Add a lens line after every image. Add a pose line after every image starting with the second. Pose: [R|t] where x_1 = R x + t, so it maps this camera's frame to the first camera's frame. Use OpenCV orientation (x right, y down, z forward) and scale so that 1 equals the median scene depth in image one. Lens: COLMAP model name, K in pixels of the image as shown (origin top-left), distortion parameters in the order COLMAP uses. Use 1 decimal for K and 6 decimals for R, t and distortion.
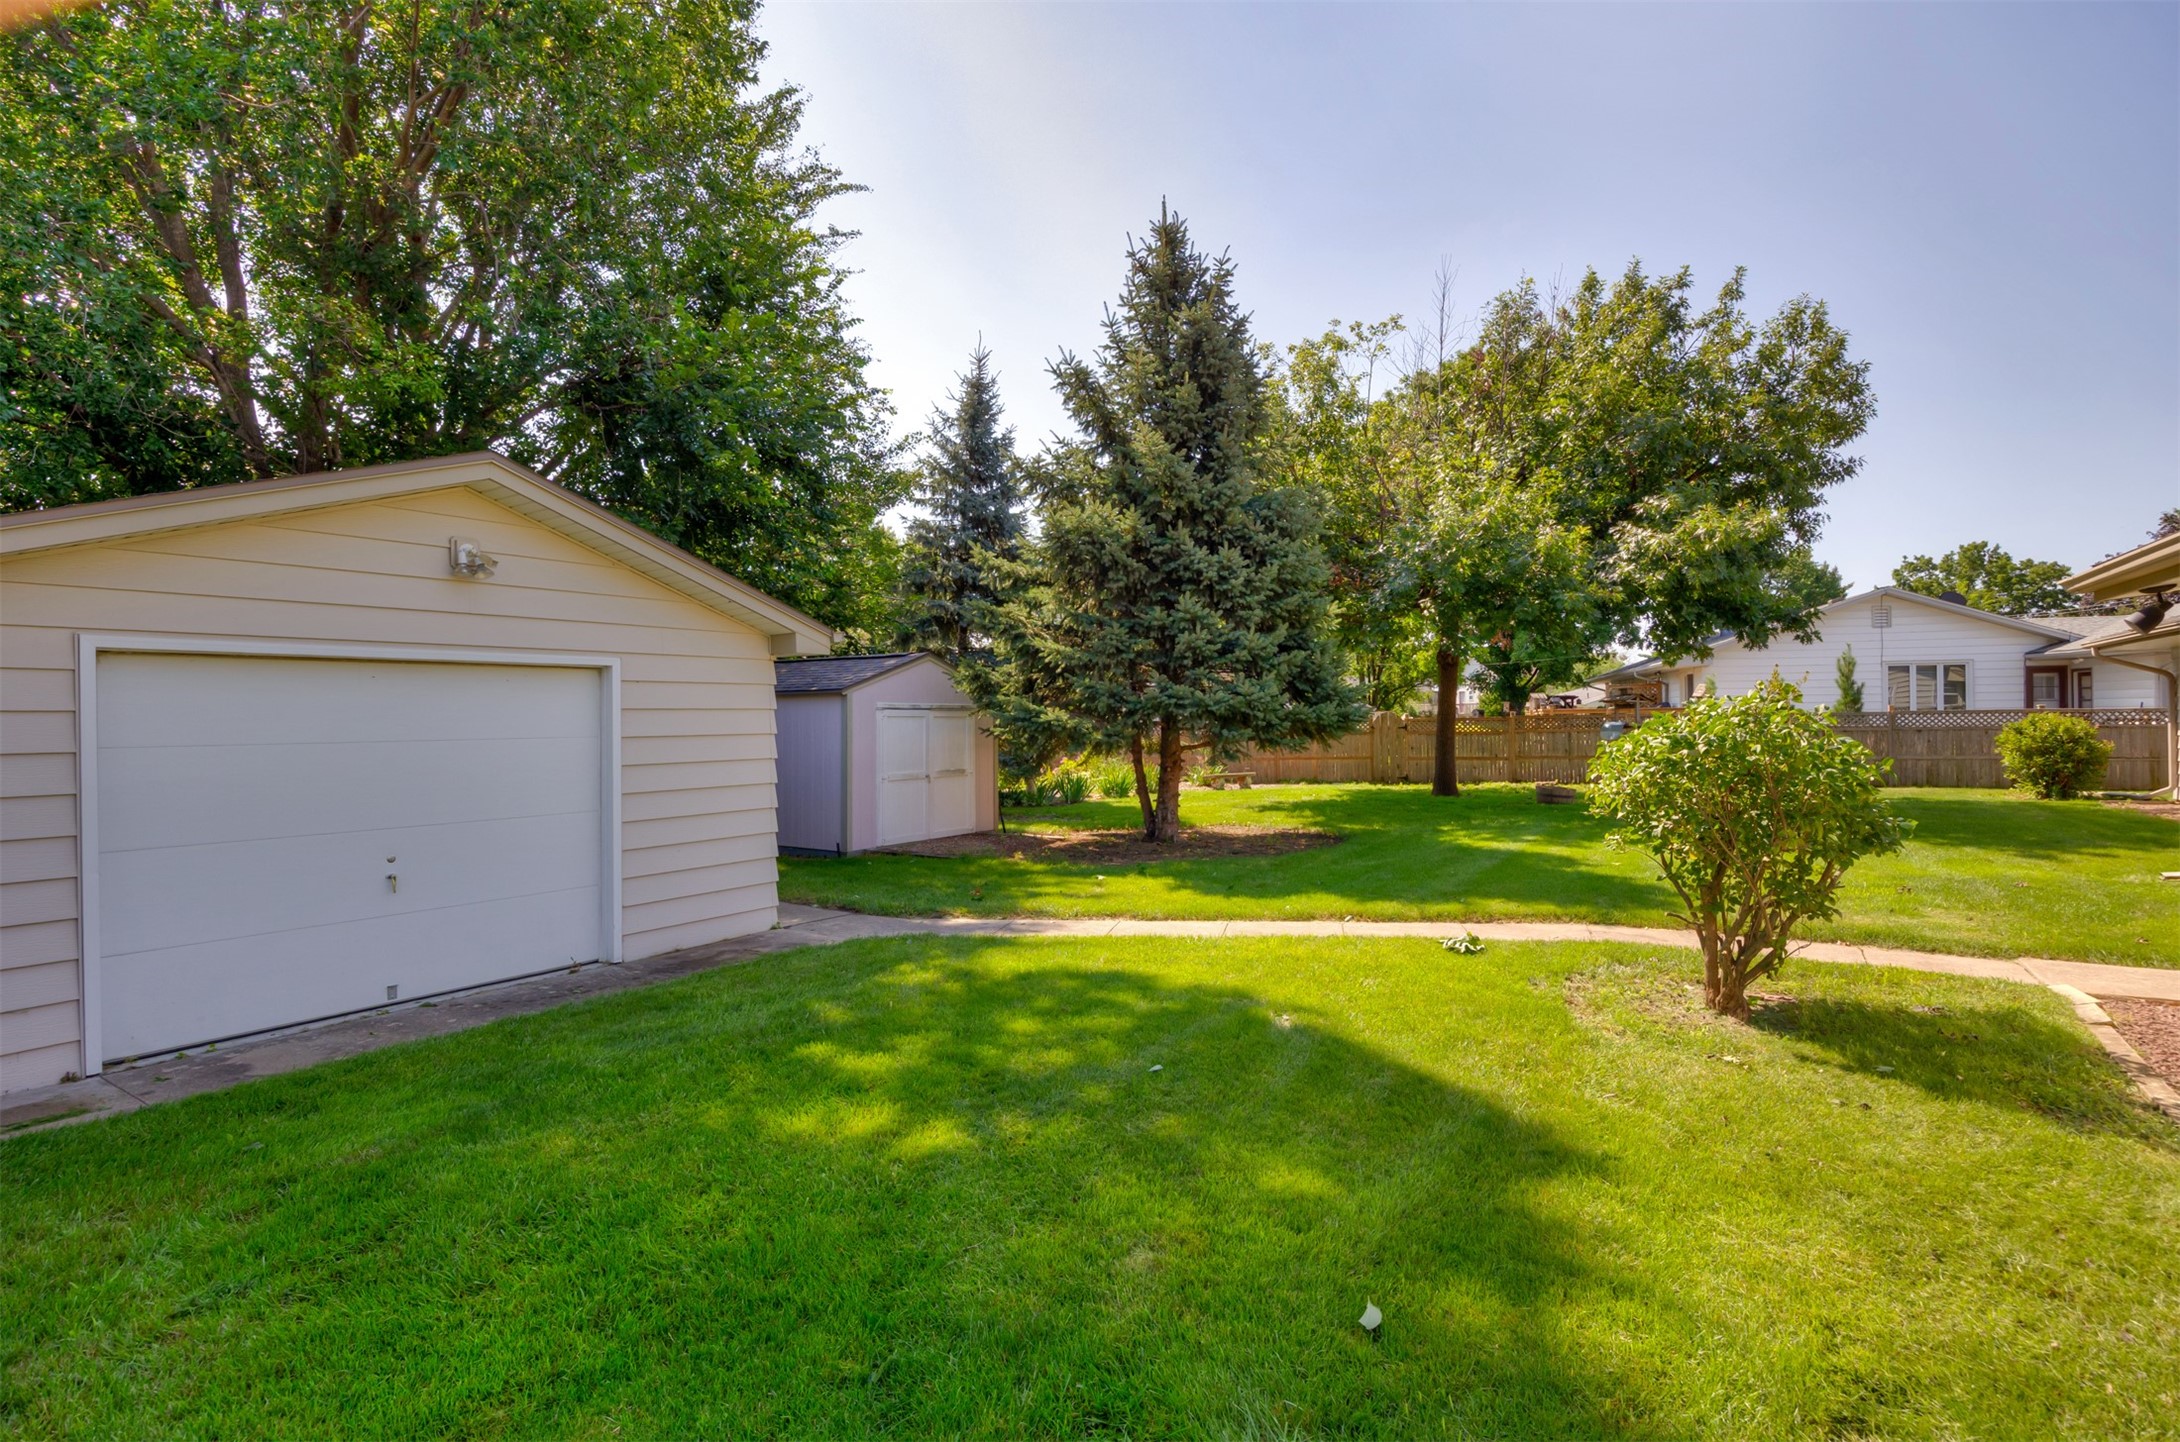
lens RADIAL K [[1017.9, 0, 1090.0], [0, 1017.9, 721.0], [0, 0, 1]] dist [-0.001313, -0.000065]
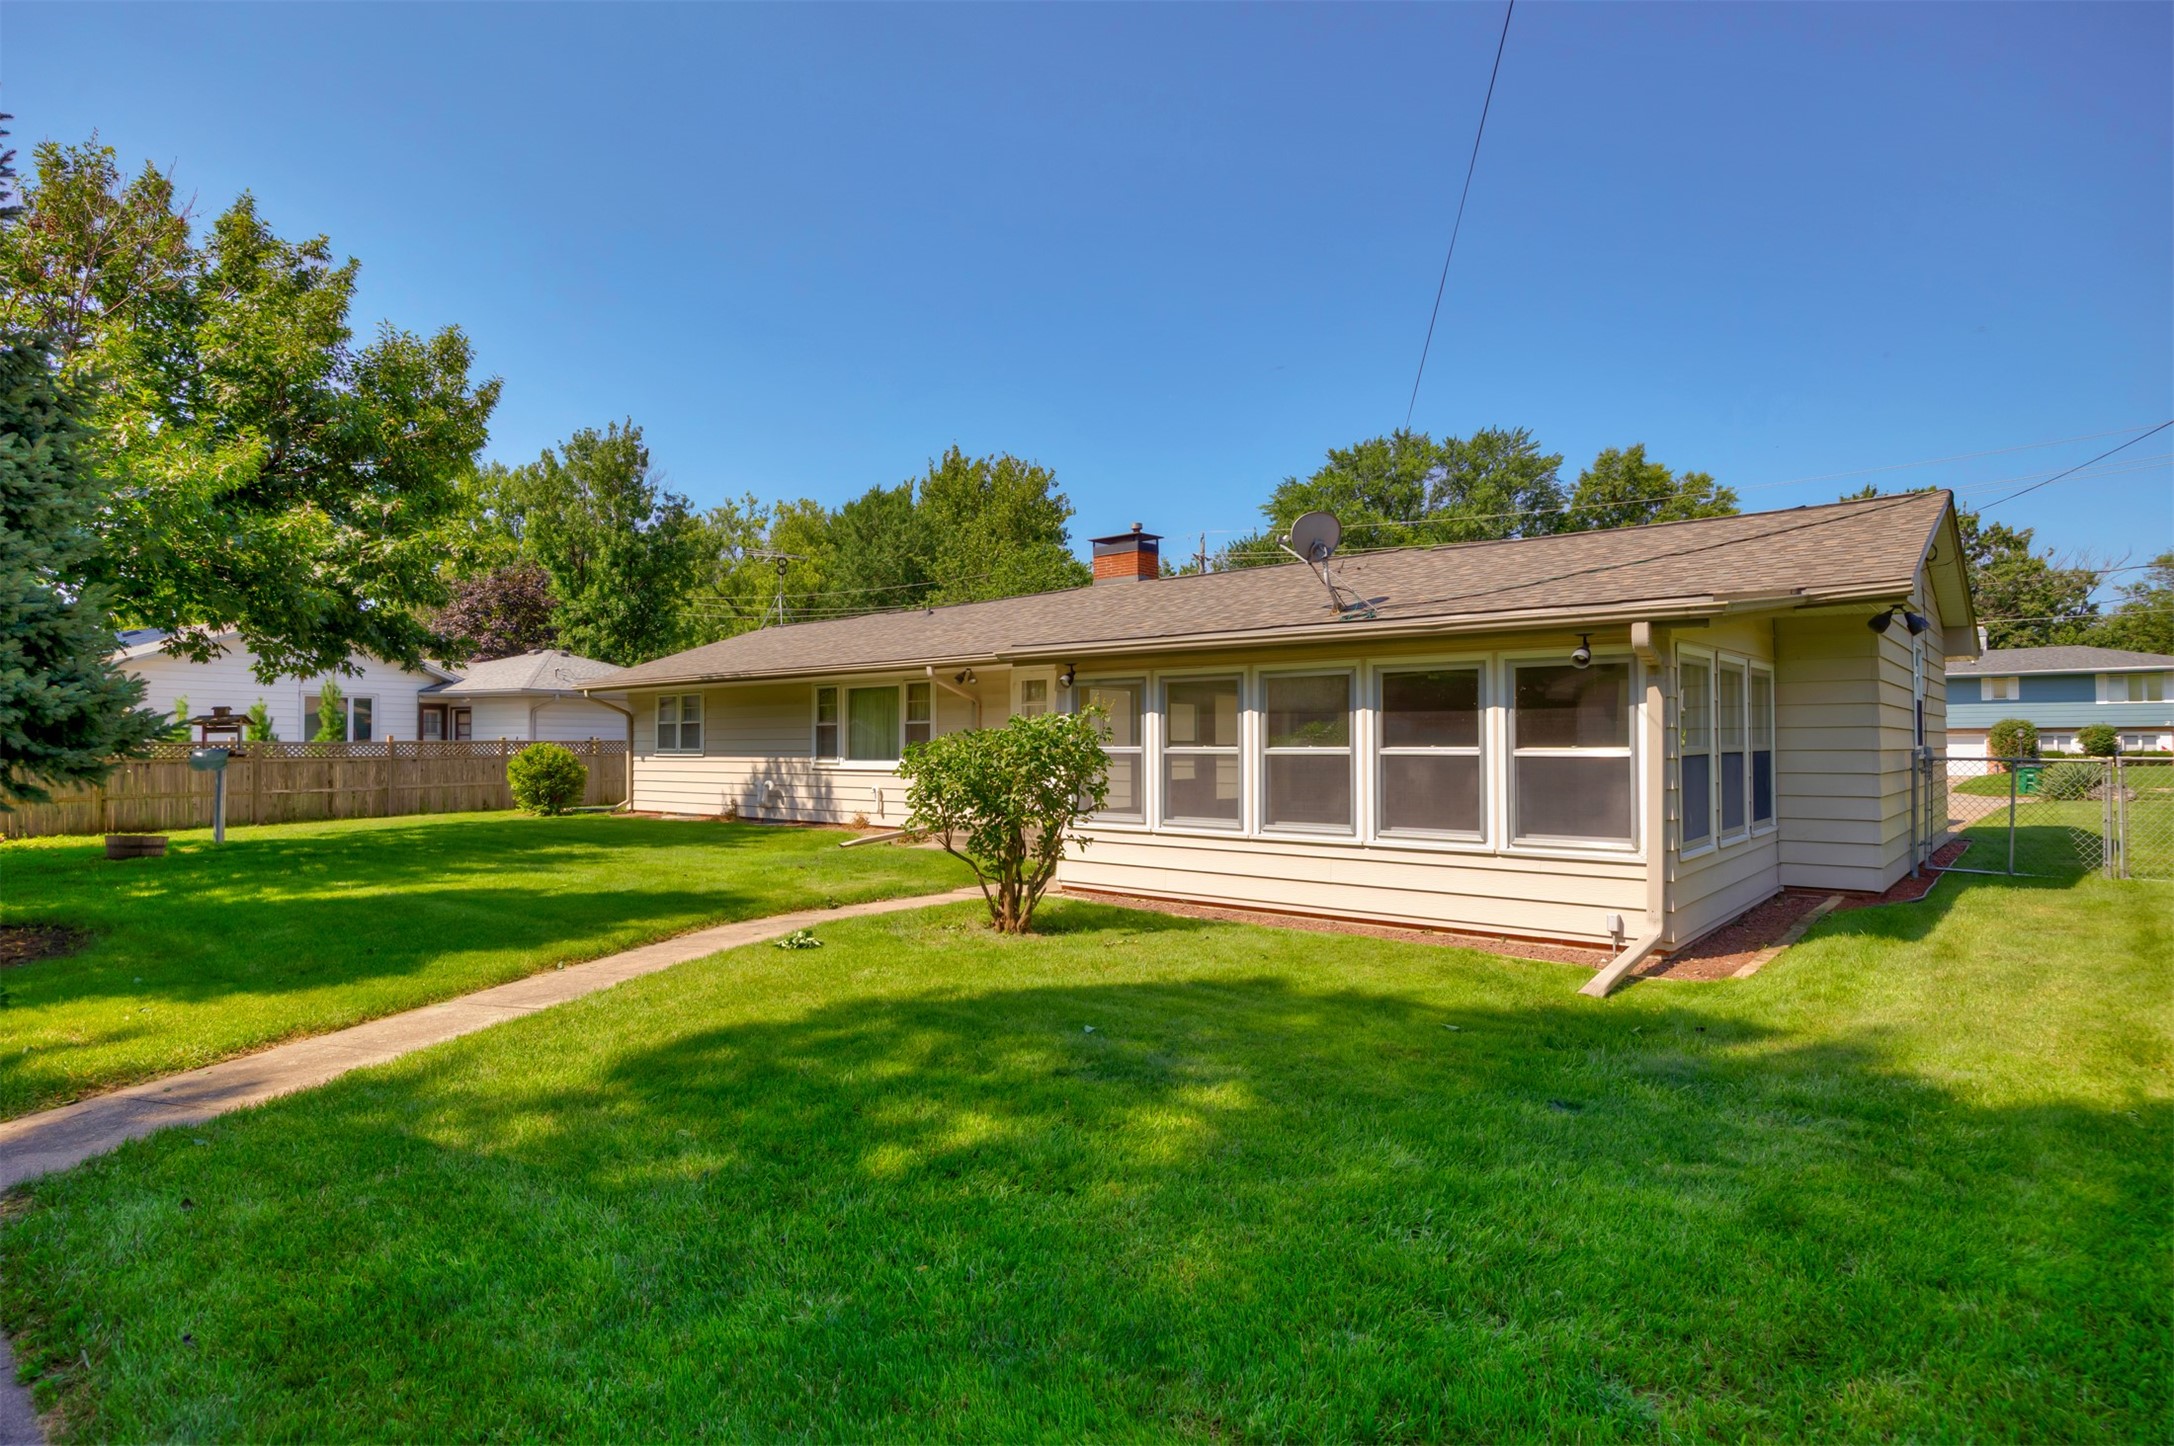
lens RADIAL K [[1148.4, 0, 1087.0], [0, 1148.4, 723.0], [0, 0, 1]] dist [0.000934, 0.000154]
pose [[0.097954, 0.029715, 0.994747, -0.364074], [0.004277, 0.999532, -0.030279, 0.012906], [-0.995182, 0.007220, 0.097781, 0.263203]]
